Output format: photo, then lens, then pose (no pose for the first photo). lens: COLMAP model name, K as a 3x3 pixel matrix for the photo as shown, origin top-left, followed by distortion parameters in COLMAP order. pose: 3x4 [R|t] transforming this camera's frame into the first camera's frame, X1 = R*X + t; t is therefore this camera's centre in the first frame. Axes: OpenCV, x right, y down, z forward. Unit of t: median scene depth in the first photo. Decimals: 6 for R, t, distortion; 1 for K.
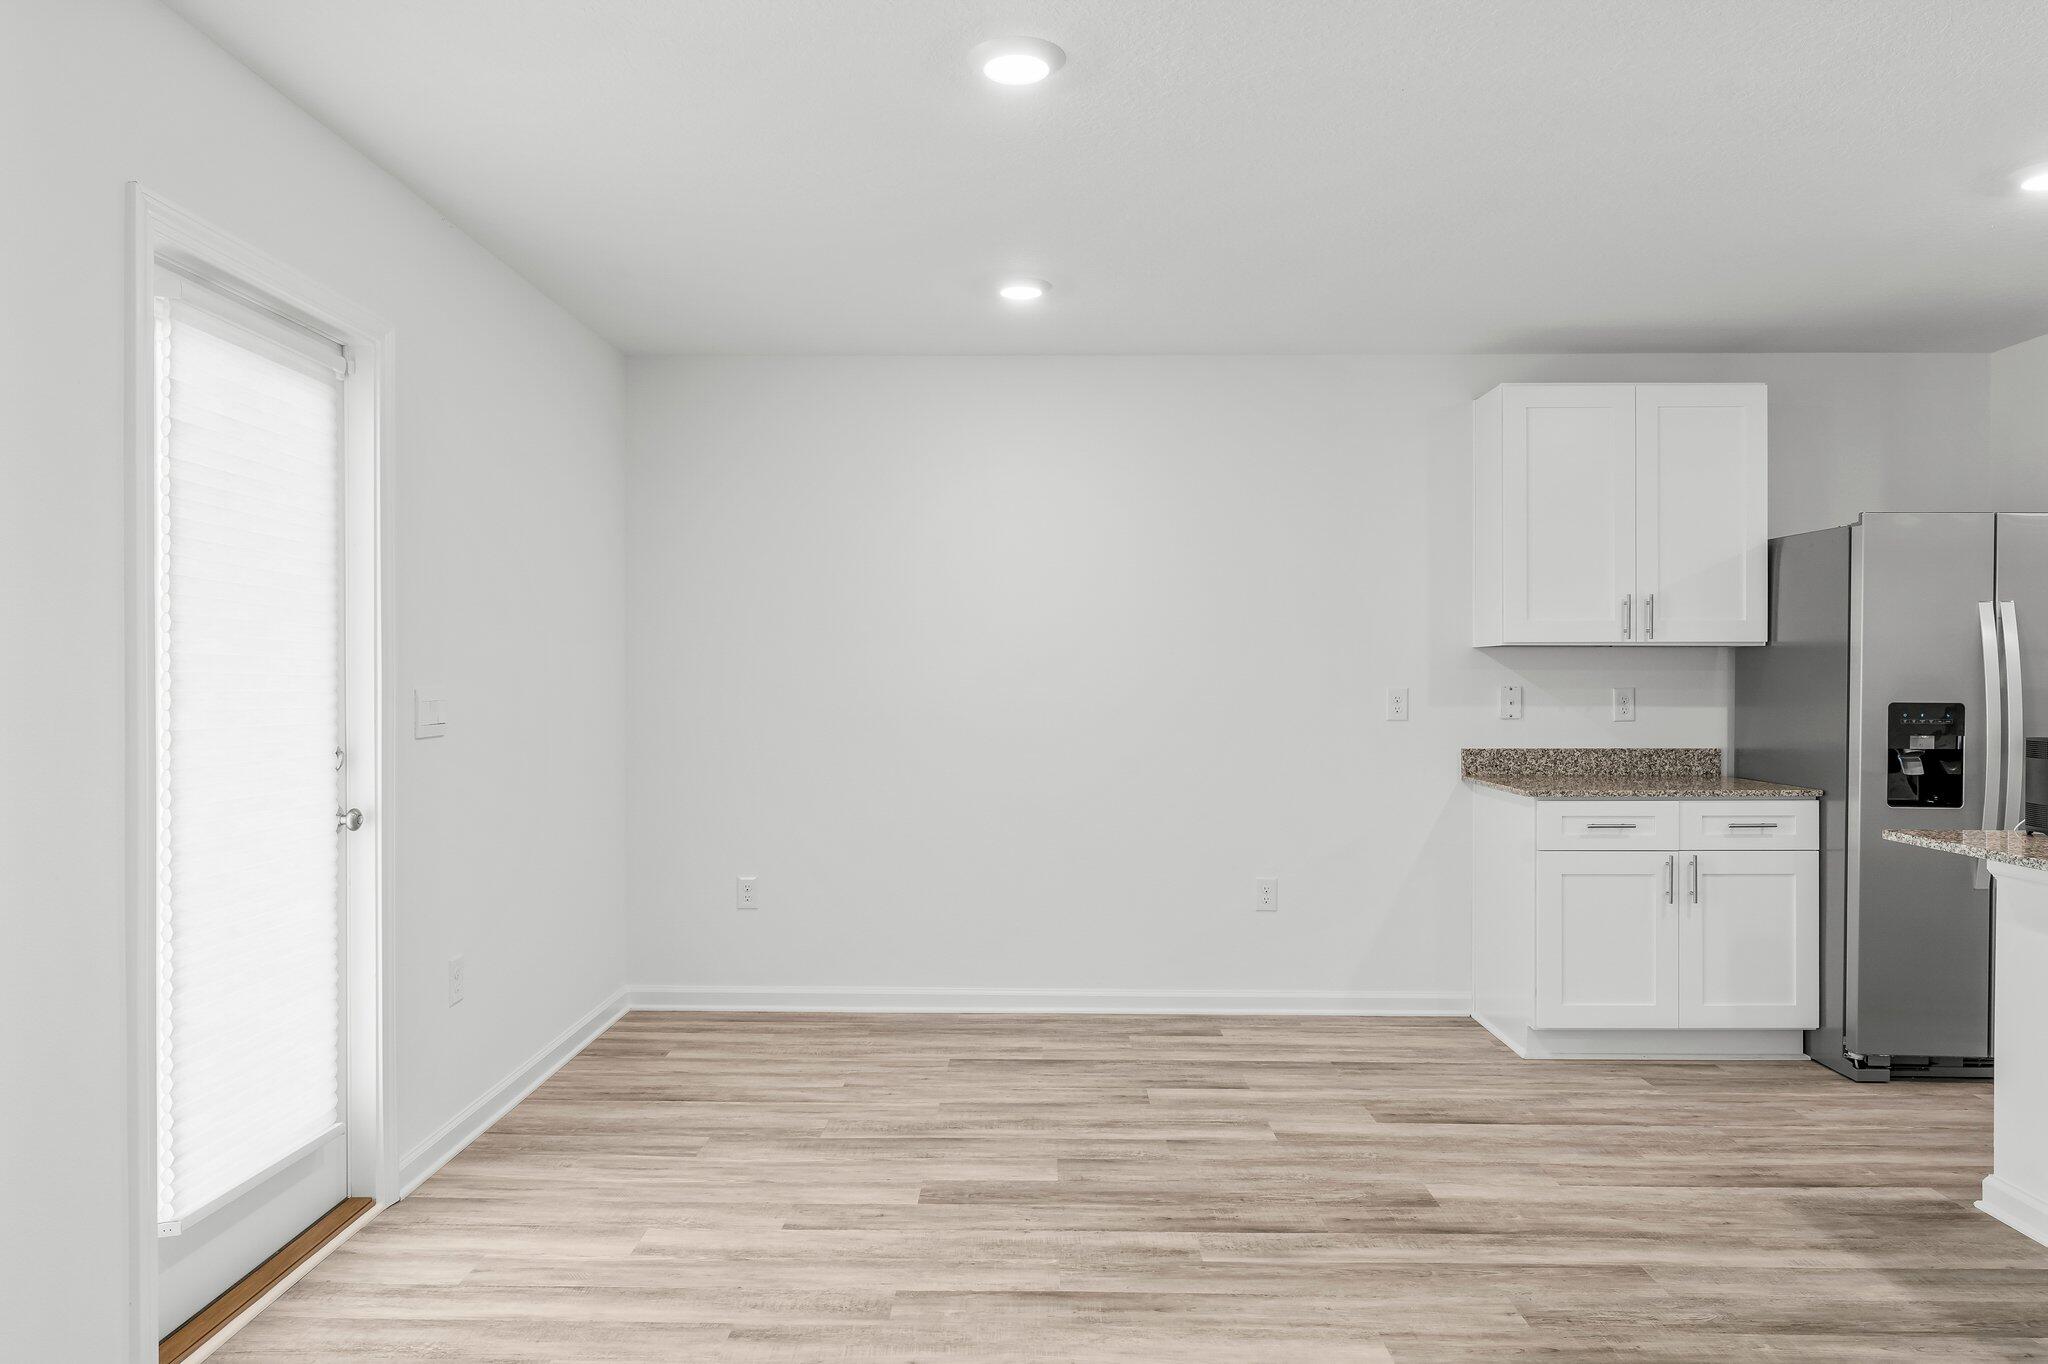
lens RADIAL K [[1327.6, 0, 1024.2], [0, 1327.6, 678.7], [0, 0, 1]] dist [-0.003651, 0.002458]
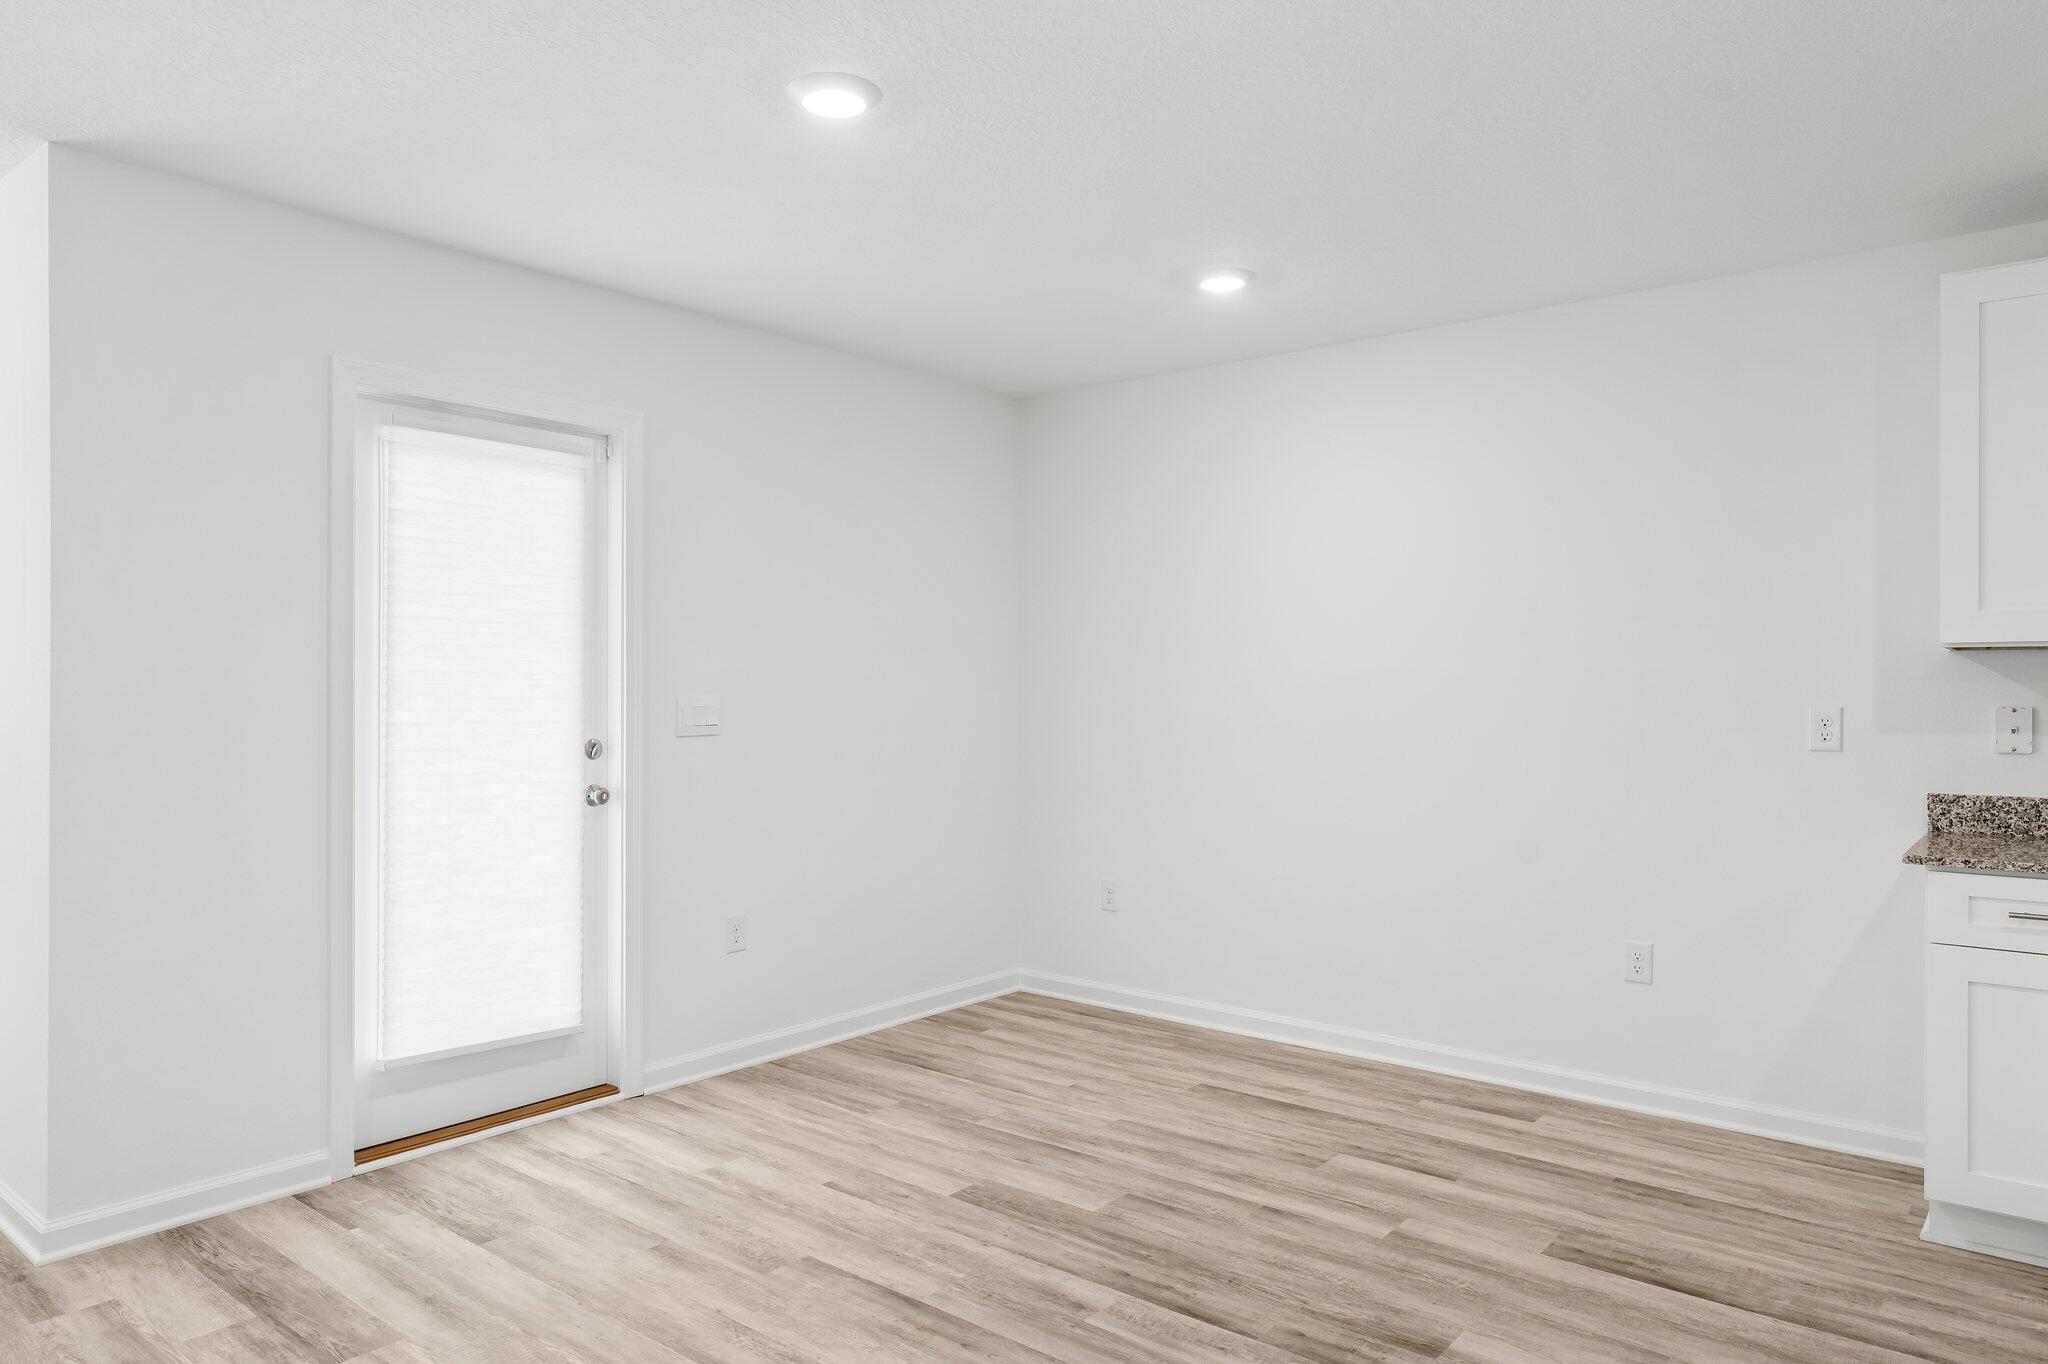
lens RADIAL K [[1327.6, 0, 1041.4], [0, 1327.6, 671.0], [0, 0, 1]] dist [-0.003651, 0.002458]
pose [[0.785524, -0.003323, -0.618822, 0.482599], [-0.004468, 0.999929, -0.011040, -0.003688], [0.618815, 0.011437, 0.785454, 0.173137]]
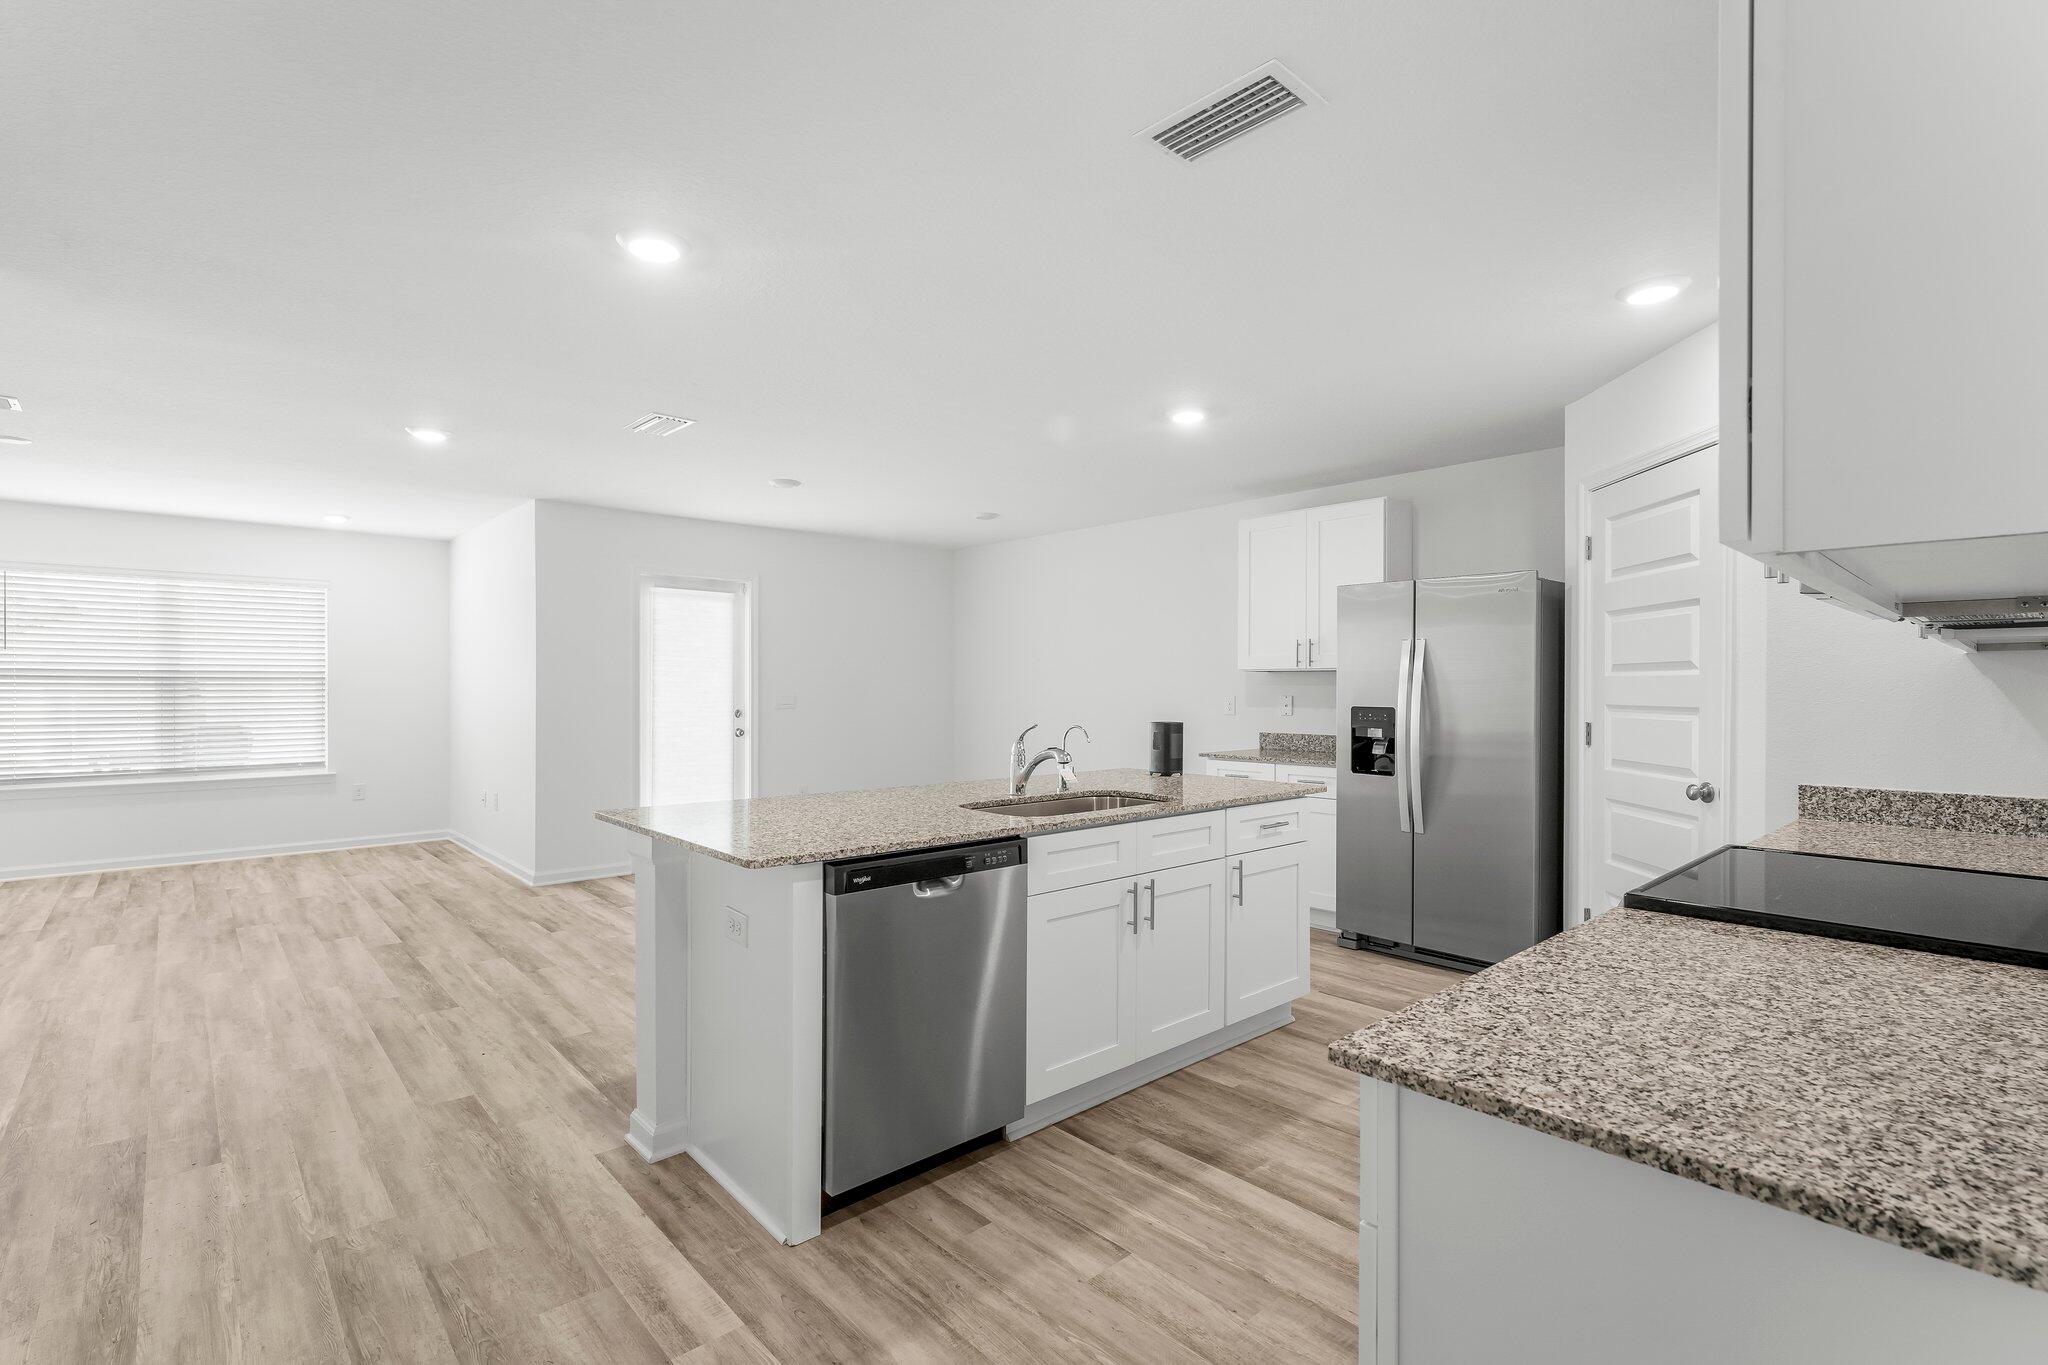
lens RADIAL K [[954.8, 0, 1047.9], [0, 954.8, 686.2], [0, 0, 1]] dist [0.000816, 0.000072]
pose [[0.686621, -0.000232, -0.727016, 1.248012], [-0.004411, 0.999980, -0.004484, 0.000757], [0.727002, 0.006286, 0.686606, -0.035916]]
